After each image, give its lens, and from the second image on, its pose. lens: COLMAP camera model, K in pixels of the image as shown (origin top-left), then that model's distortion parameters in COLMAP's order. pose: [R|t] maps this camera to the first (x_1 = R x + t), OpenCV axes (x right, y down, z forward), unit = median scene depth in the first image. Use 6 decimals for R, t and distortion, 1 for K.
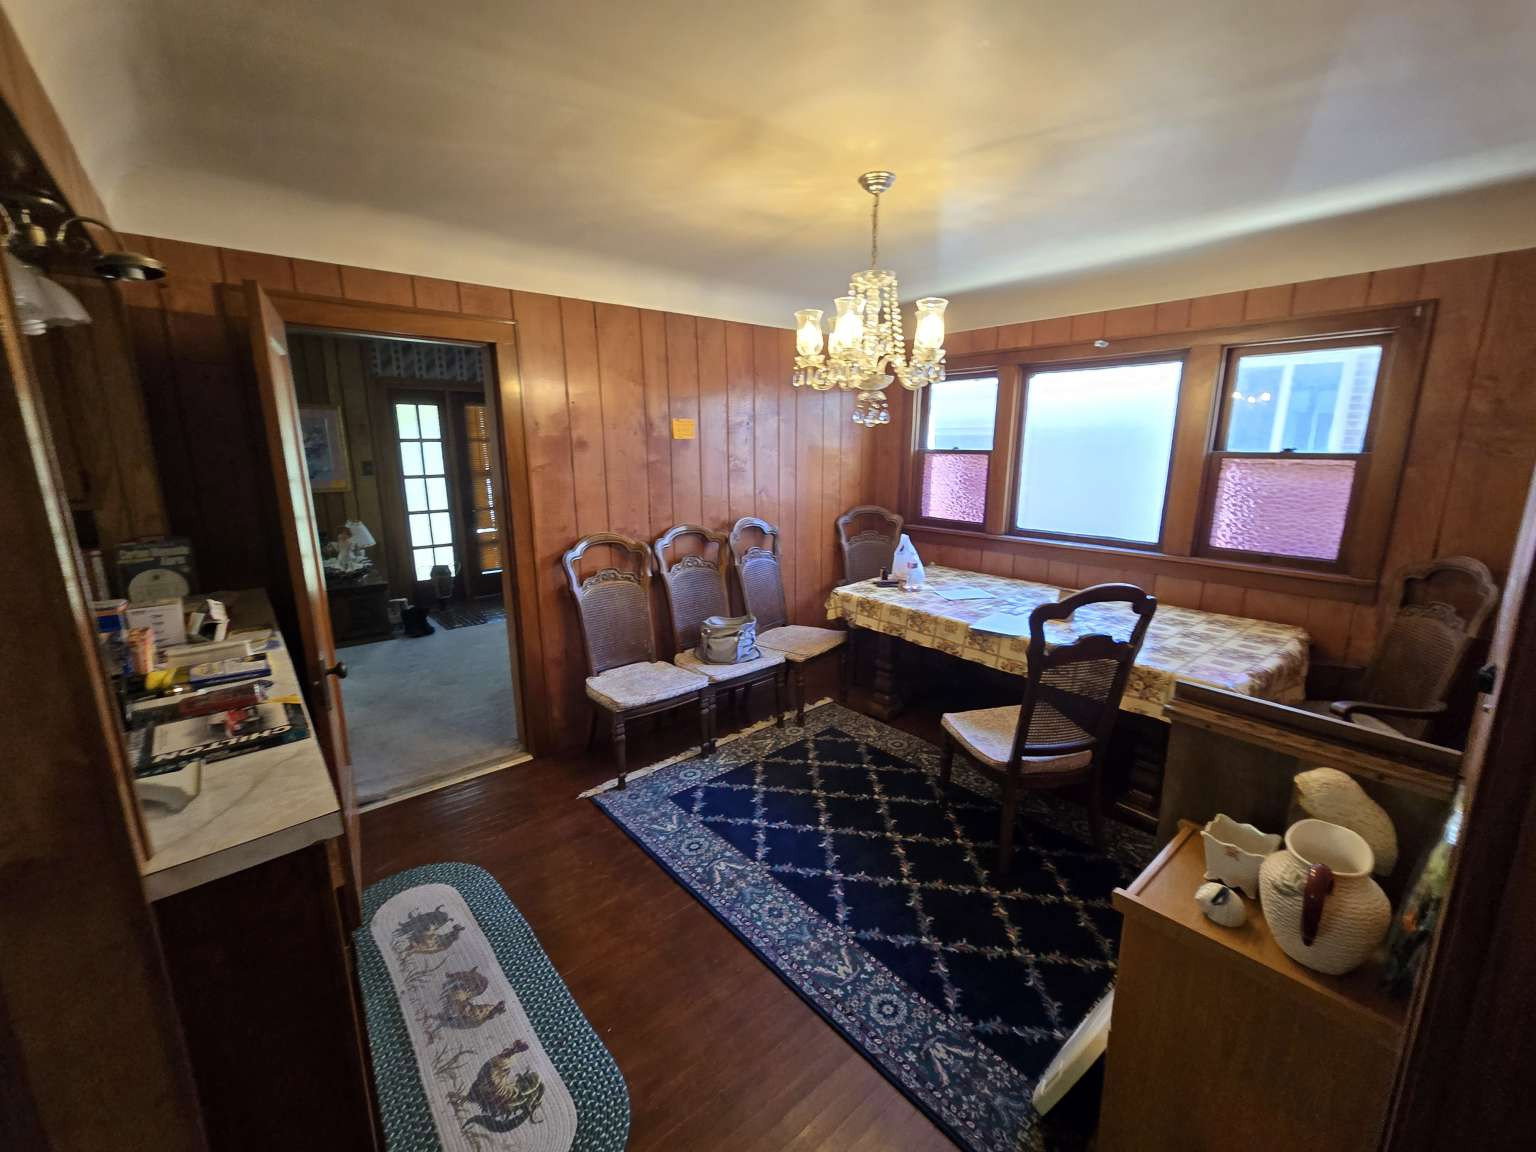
lens RADIAL K [[631.8, 0, 765.8], [0, 631.8, 572.6], [0, 0, 1]] dist [0.002519, 0.000013]
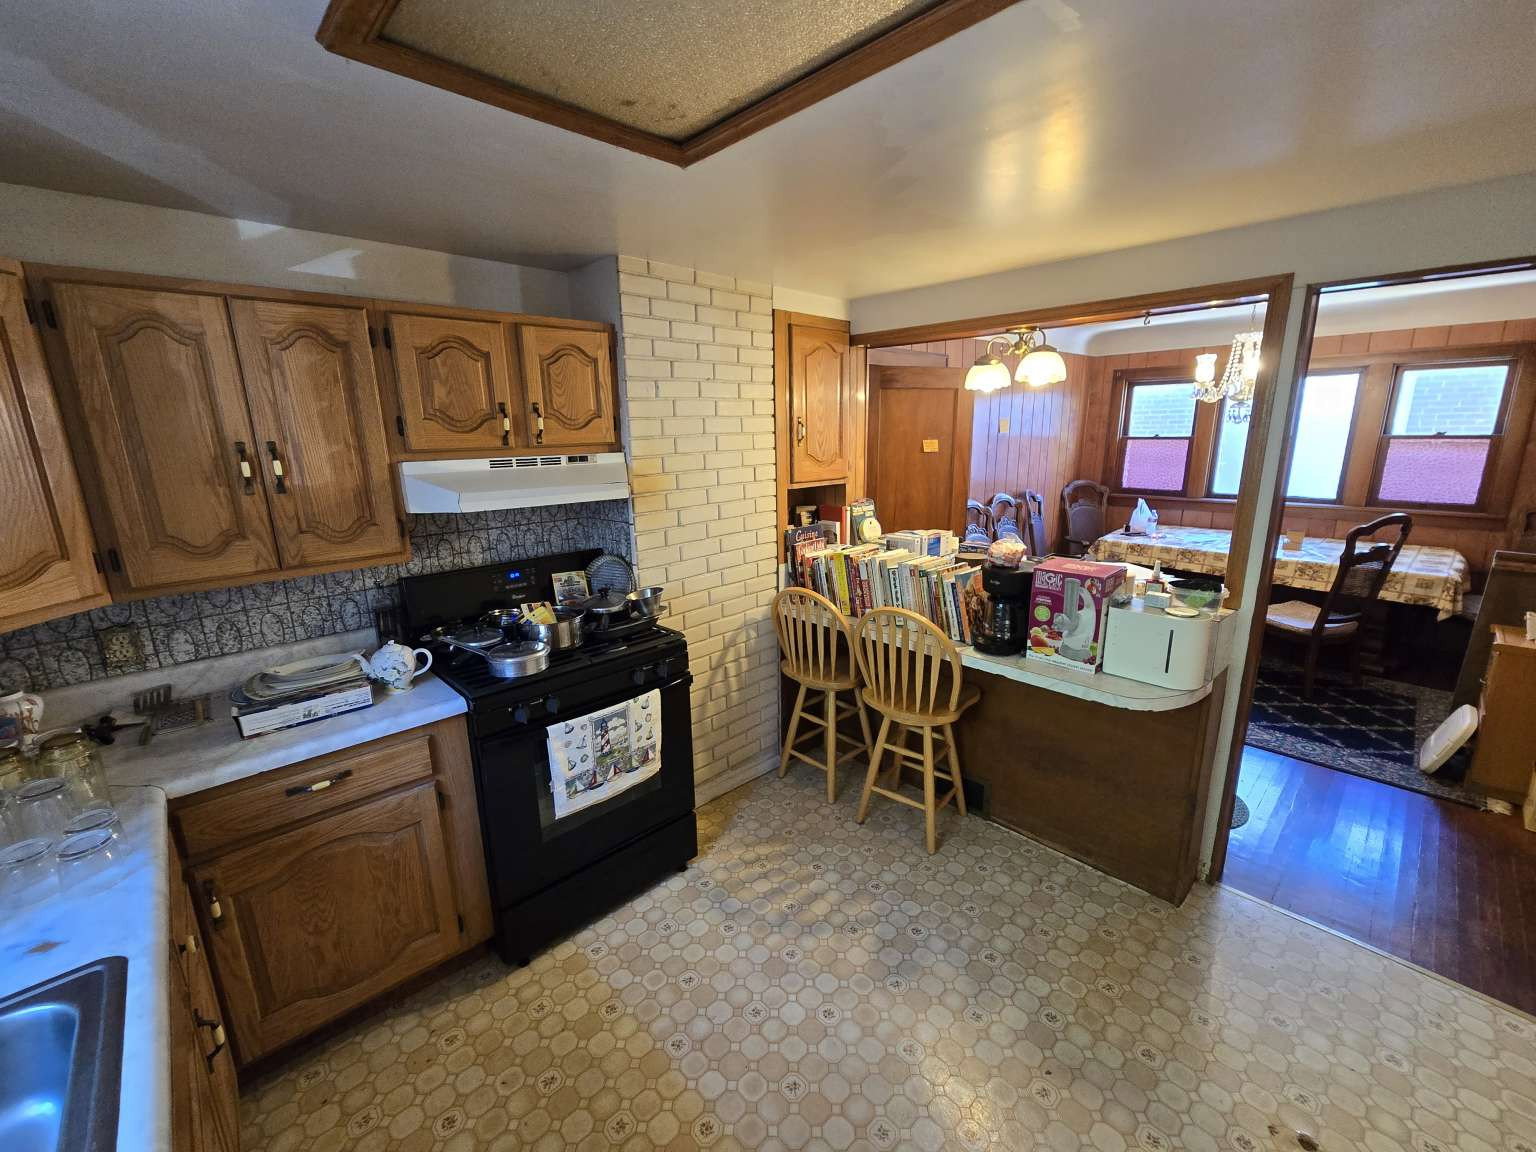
lens RADIAL K [[631.8, 0, 766.0], [0, 631.8, 575.0], [0, 0, 1]] dist [0.002519, 0.000013]
pose [[0.997804, -0.026733, 0.060599, -0.928140], [0.025552, 0.999470, 0.020170, 0.077739], [-0.061106, -0.018577, 0.997958, -0.445881]]
